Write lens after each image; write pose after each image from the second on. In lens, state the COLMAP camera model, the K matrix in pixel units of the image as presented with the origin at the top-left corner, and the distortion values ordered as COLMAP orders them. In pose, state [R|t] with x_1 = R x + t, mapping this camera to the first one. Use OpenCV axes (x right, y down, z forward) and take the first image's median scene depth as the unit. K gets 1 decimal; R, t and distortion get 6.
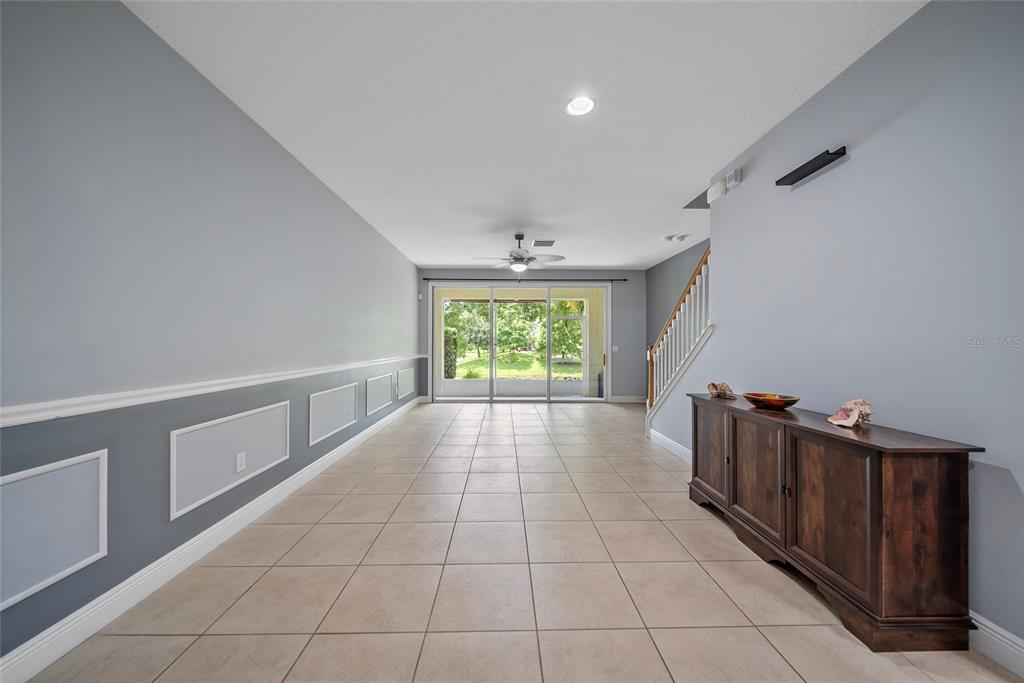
lens RADIAL K [[366.4, 0, 512.6], [0, 366.4, 344.0], [0, 0, 1]] dist [-0.005770, -0.000177]
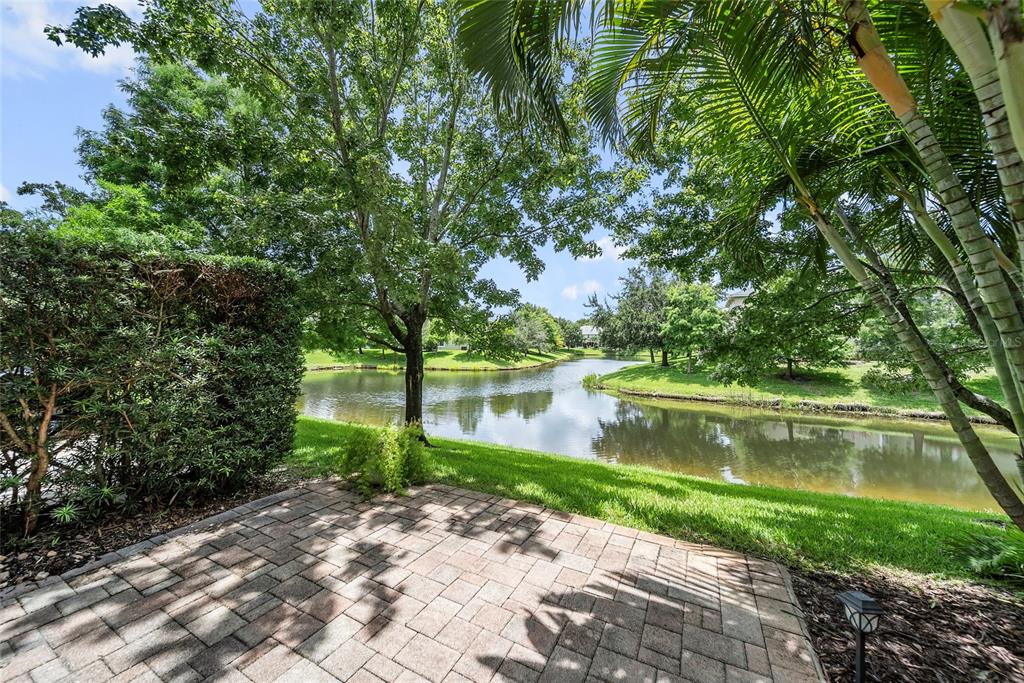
lens RADIAL K [[366.4, 0, 507.7], [0, 366.4, 332.8], [0, 0, 1]] dist [-0.005770, -0.000177]
pose [[0.868160, -0.010175, -0.496180, 0.036311], [-0.008346, 0.999349, -0.035096, 0.004592], [0.496214, 0.034610, 0.867510, 0.267830]]
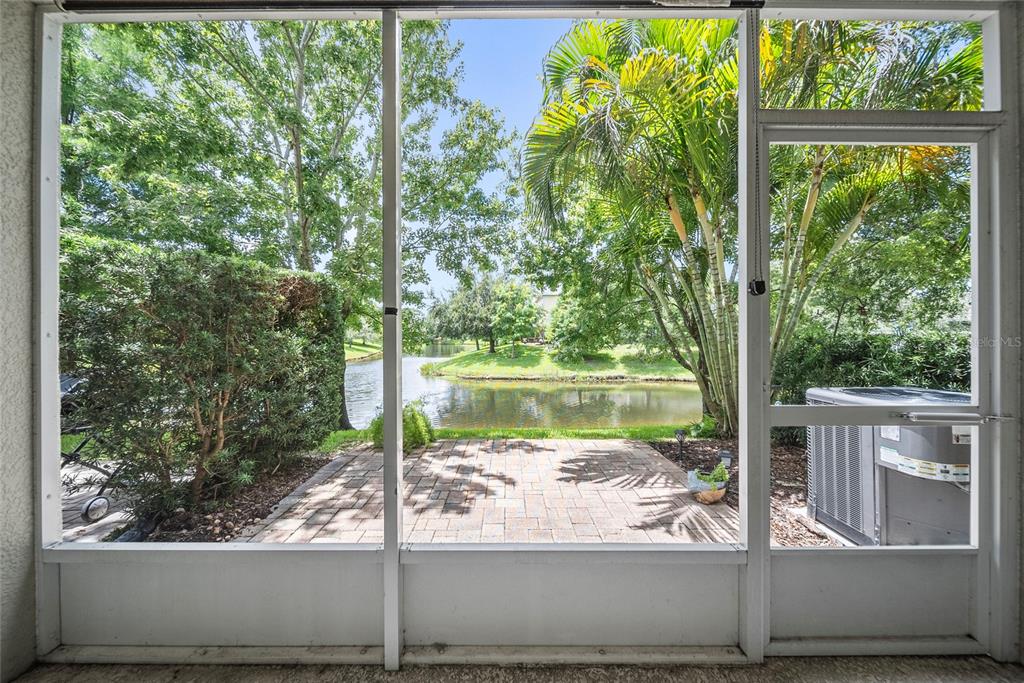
lens RADIAL K [[366.4, 0, 505.1], [0, 366.4, 337.7], [0, 0, 1]] dist [-0.005770, -0.000177]
pose [[0.999445, -0.003268, -0.033146, 0.002100], [0.003486, 0.999973, 0.006532, 0.002817], [0.033124, -0.006644, 0.999429, 0.210841]]
